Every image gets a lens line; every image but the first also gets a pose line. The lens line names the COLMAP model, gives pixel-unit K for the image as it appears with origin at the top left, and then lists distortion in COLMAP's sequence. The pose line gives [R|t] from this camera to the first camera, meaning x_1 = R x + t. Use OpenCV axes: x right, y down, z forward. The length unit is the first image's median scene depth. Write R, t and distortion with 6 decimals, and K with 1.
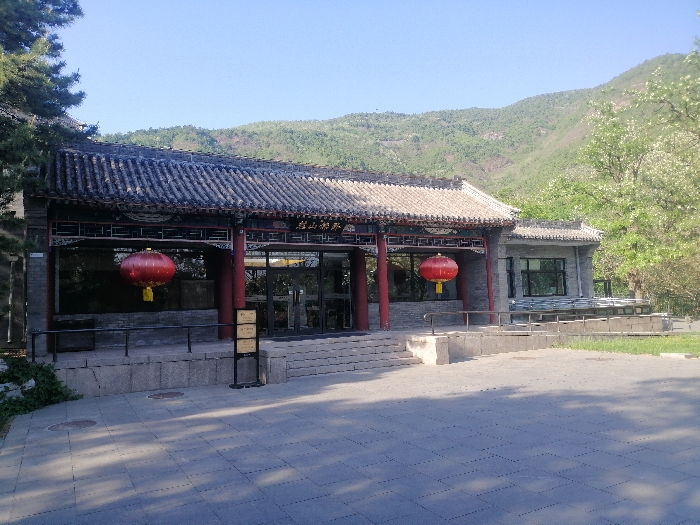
lens RADIAL K [[529.4, 0, 350.7], [0, 529.4, 262.0], [0, 0, 1]] dist [-0.010918, -0.013641]
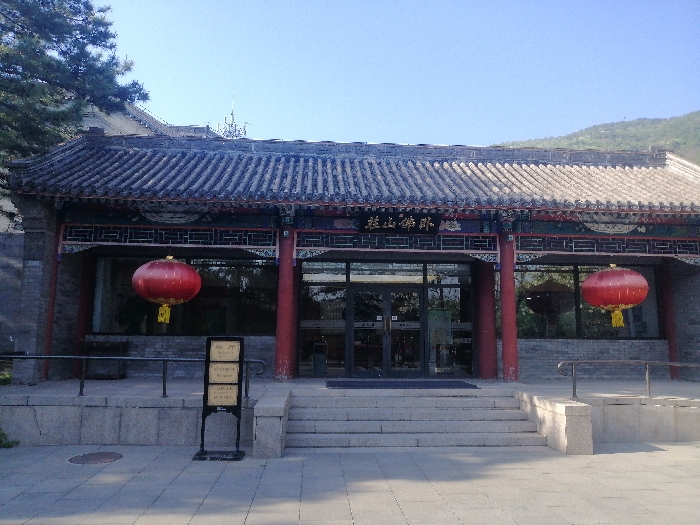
lens RADIAL K [[529.4, 0, 350.2], [0, 529.4, 265.1], [0, 0, 1]] dist [-0.010918, -0.013641]
pose [[0.905026, -0.010303, -0.425231, 0.181328], [-0.007922, 0.999125, -0.041069, 0.016313], [0.425282, 0.040537, 0.904152, 0.356136]]
